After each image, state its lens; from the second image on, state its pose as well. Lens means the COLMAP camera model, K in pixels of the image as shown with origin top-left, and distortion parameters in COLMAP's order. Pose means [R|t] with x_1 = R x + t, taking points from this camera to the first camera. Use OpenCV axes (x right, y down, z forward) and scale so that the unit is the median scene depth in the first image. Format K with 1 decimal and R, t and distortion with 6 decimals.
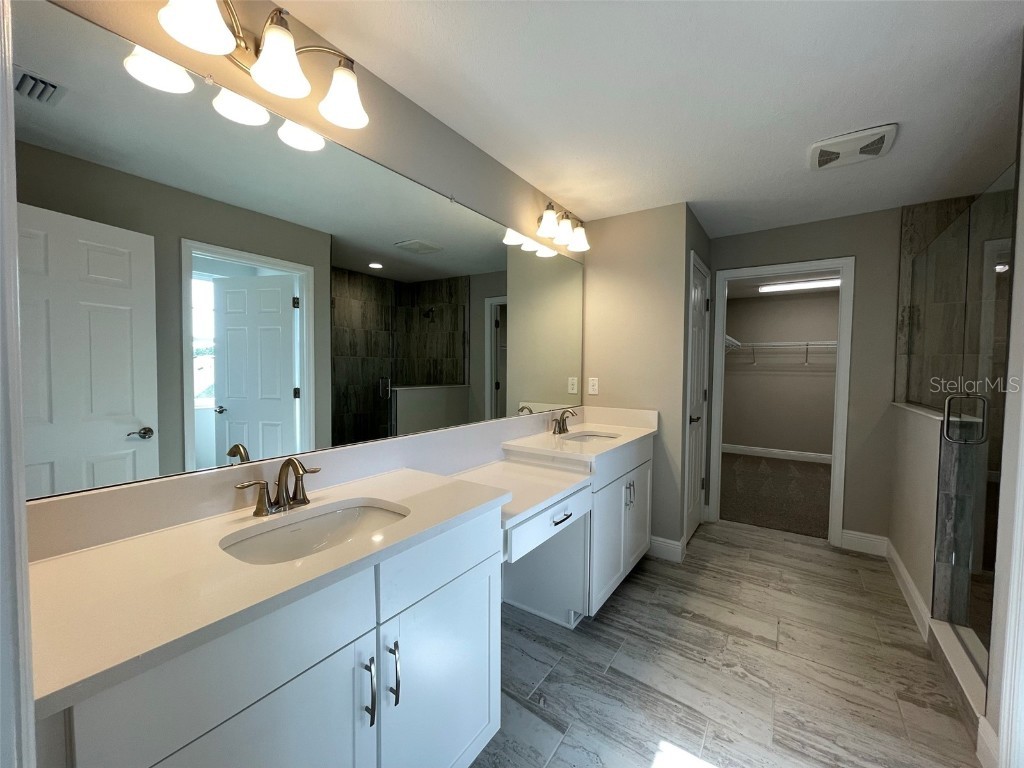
lens RADIAL K [[413.6, 0, 505.8], [0, 413.6, 385.3], [0, 0, 1]] dist [-0.001234, -0.000045]
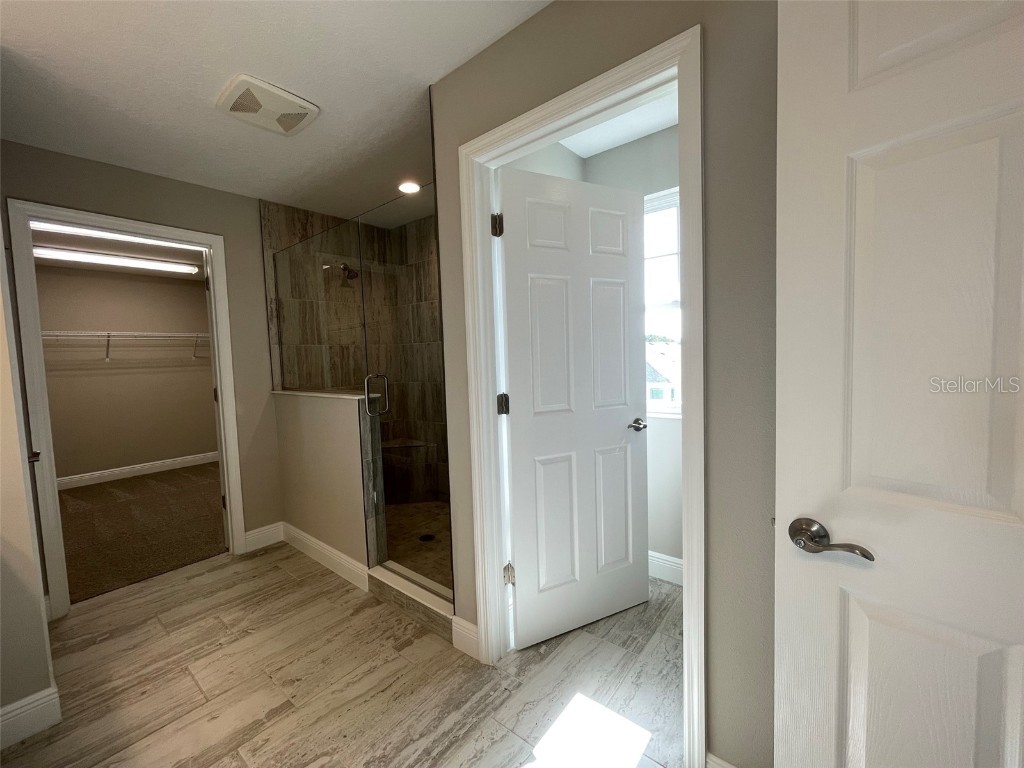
lens RADIAL K [[413.6, 0, 507.1], [0, 413.6, 382.8], [0, 0, 1]] dist [-0.001234, -0.000045]
pose [[0.070578, -0.075262, 0.994663, -0.044608], [0.076949, 0.994589, 0.069796, -0.006911], [-0.994534, 0.071612, 0.075987, 0.356652]]
